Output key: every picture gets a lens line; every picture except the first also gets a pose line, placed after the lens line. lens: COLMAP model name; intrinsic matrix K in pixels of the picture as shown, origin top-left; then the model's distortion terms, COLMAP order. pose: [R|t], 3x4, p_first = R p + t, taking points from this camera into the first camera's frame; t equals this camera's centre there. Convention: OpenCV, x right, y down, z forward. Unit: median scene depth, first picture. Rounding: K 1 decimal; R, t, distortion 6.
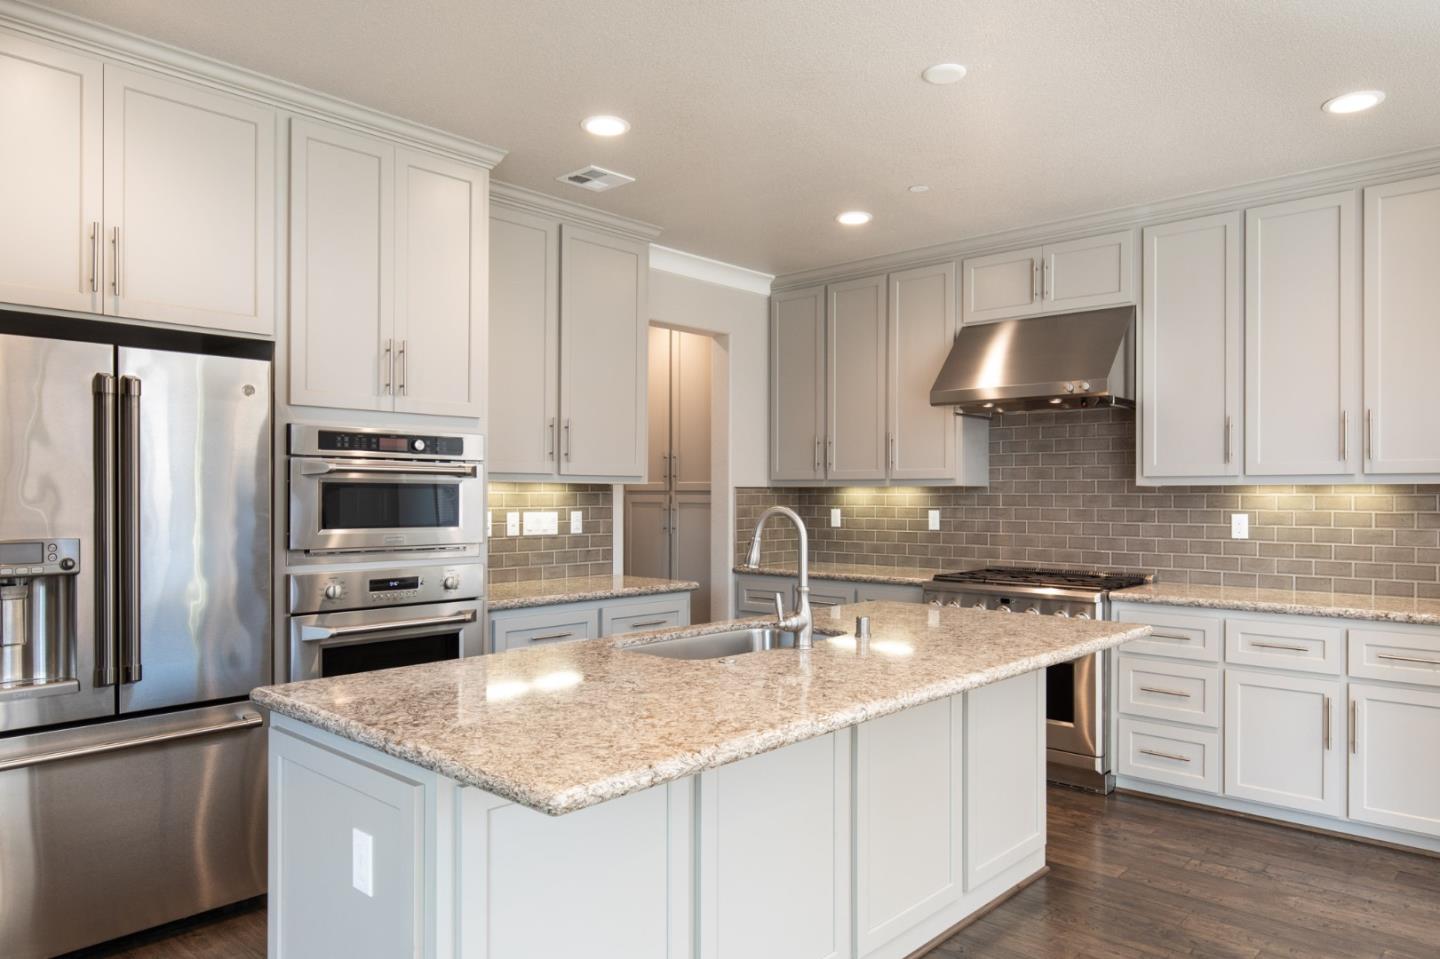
lens RADIAL K [[966.6, 0, 720.4], [0, 966.6, 502.6], [0, 0, 1]] dist [0.010442, 0.001556]
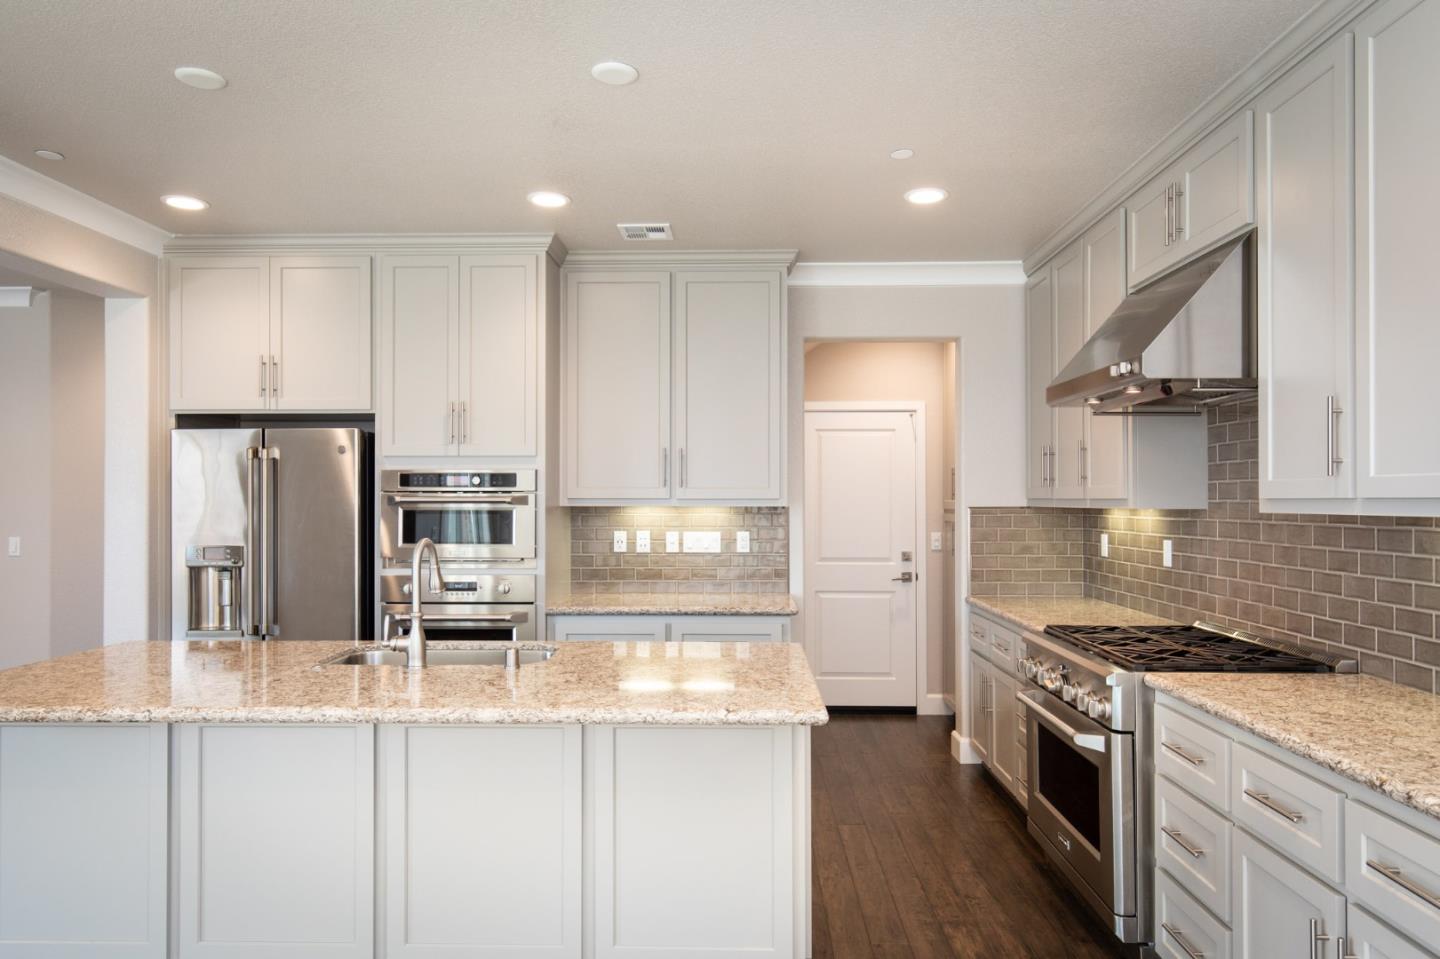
lens RADIAL K [[935.3, 0, 720.0], [0, 935.3, 479.5], [0, 0, 1]] dist [0.013679, 0.003665]
pose [[0.658743, -0.018174, -0.752148, 0.706462], [-0.004024, 0.999609, -0.027678, -0.022688], [0.752357, 0.021259, 0.658412, 0.348723]]
